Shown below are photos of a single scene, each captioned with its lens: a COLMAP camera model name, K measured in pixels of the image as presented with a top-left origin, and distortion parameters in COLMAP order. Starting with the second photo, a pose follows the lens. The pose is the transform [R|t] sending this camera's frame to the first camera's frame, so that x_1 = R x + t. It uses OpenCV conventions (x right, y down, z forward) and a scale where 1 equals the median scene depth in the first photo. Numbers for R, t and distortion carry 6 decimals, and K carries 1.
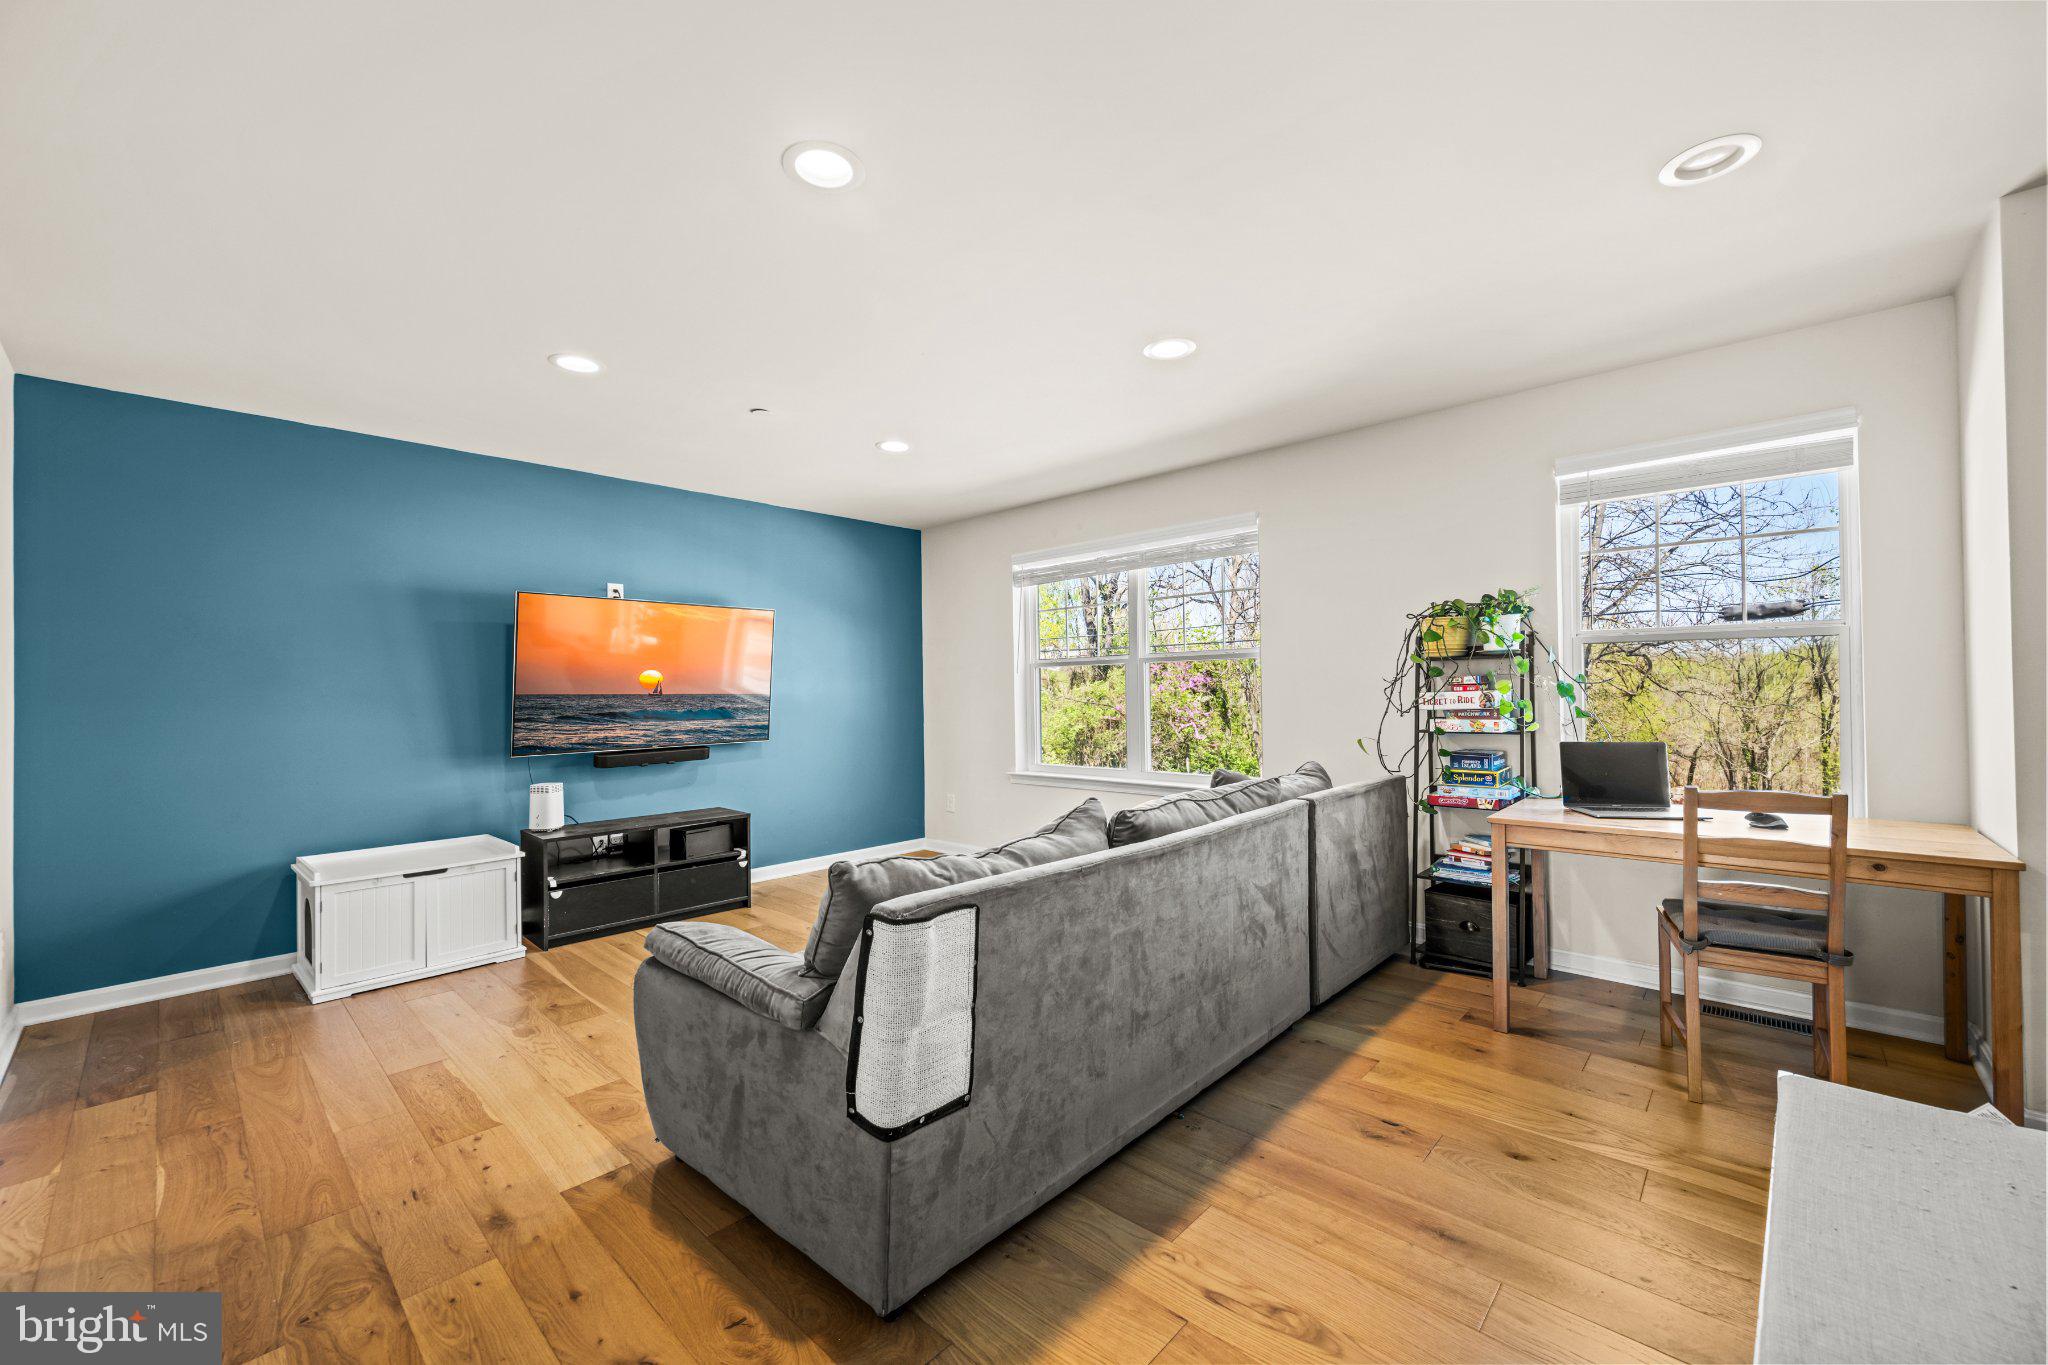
lens RADIAL K [[810.4, 0, 1023.9], [0, 810.4, 685.2], [0, 0, 1]] dist [0.001187, -0.000107]
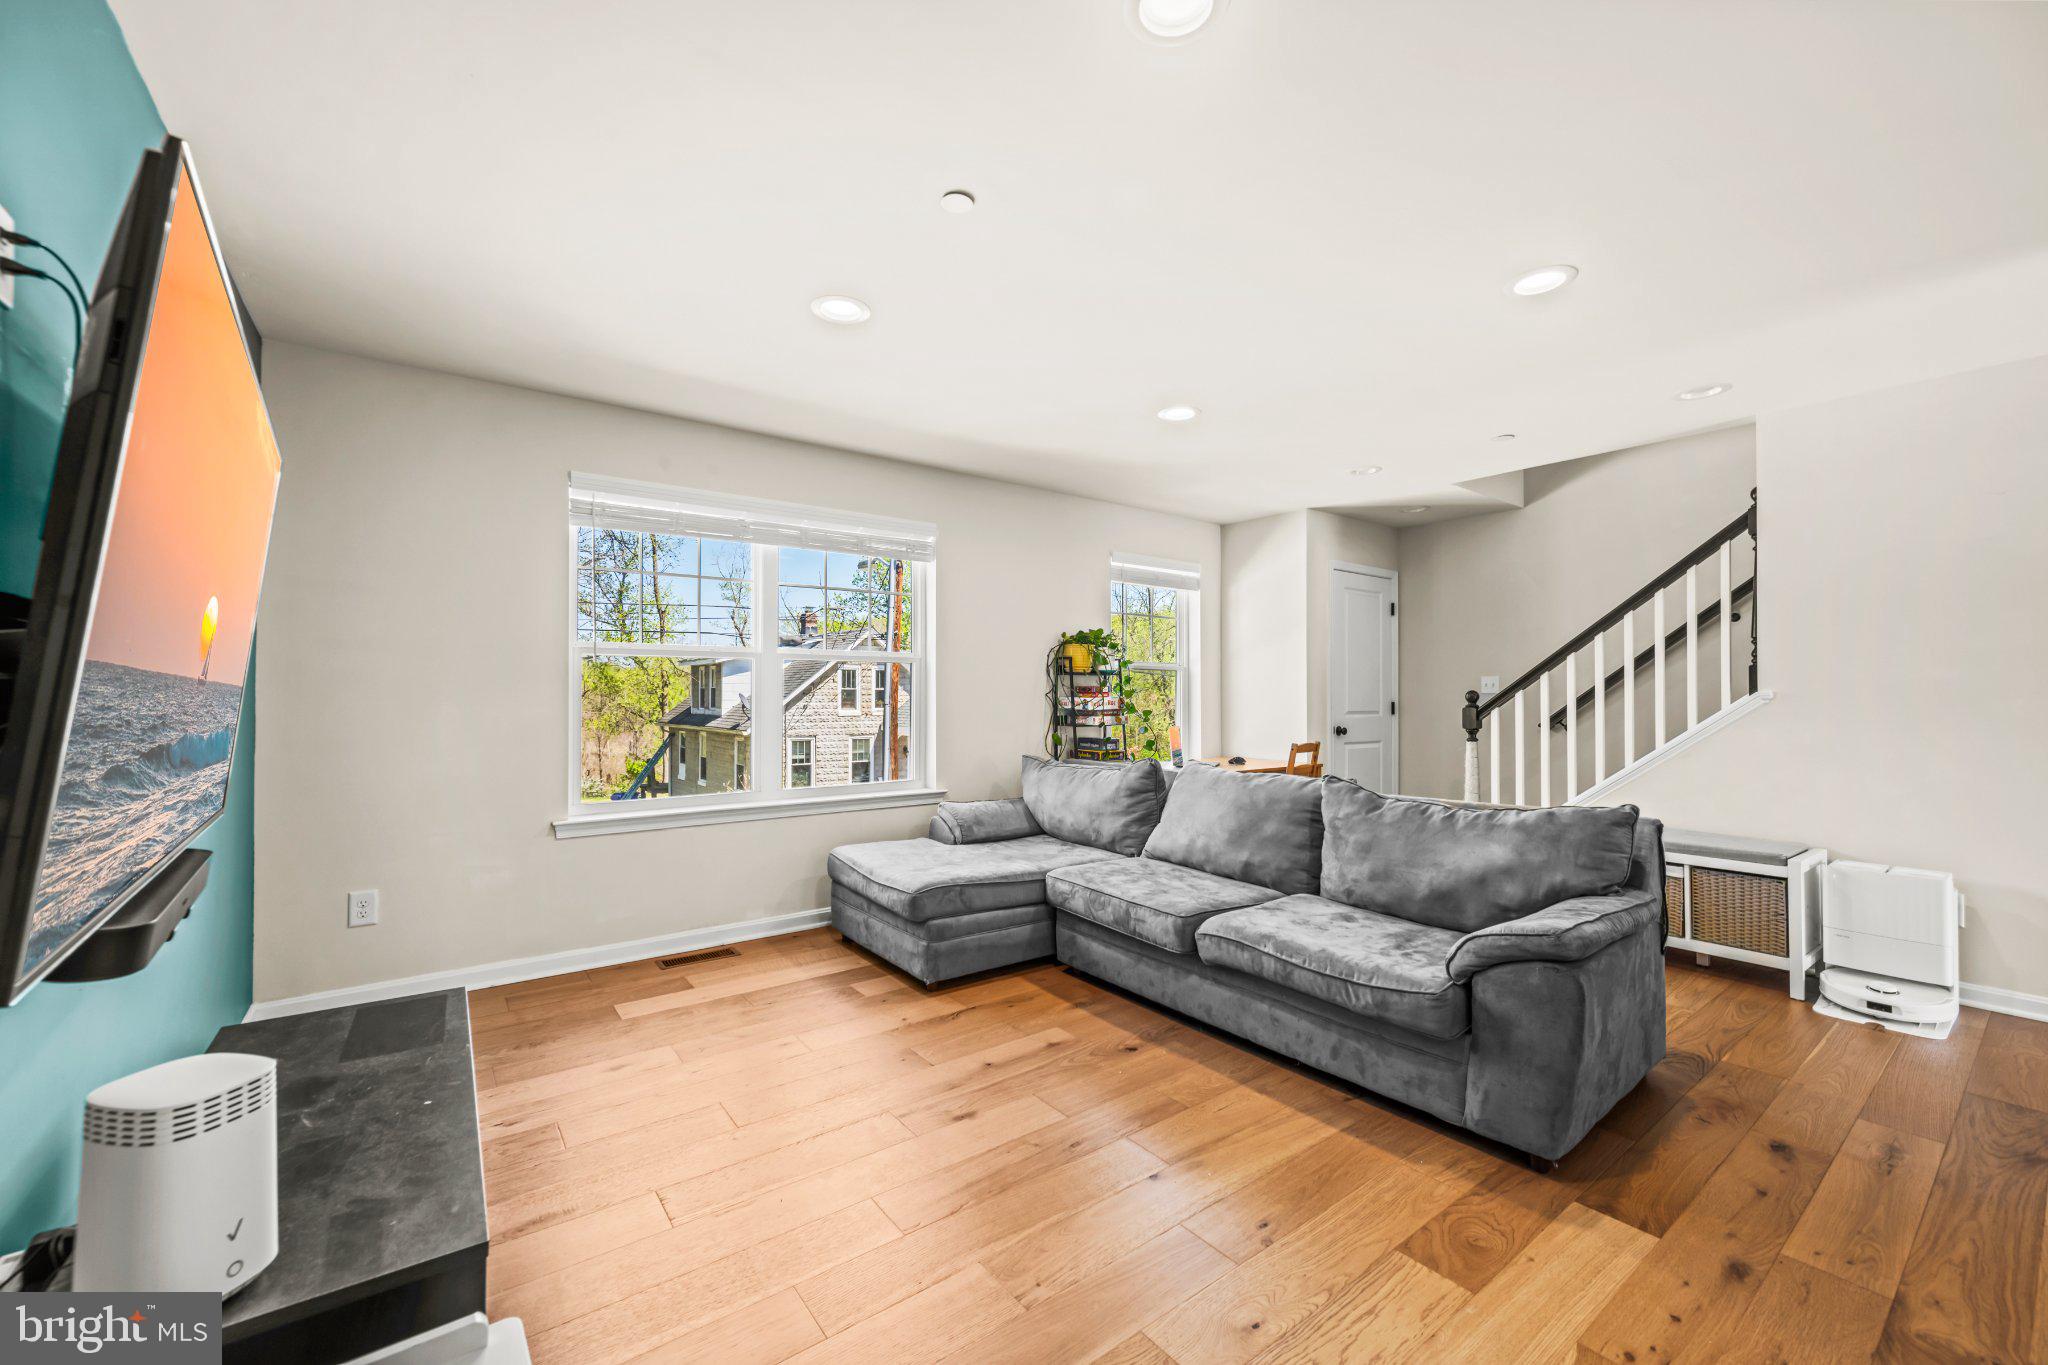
lens RADIAL K [[810.4, 0, 1019.0], [0, 810.4, 687.7], [0, 0, 1]] dist [0.001187, -0.000107]
pose [[0.169394, 0.022044, 0.985302, -1.443727], [-0.016015, 0.999679, -0.019612, 0.033648], [-0.985418, -0.012457, 0.169692, 1.406344]]
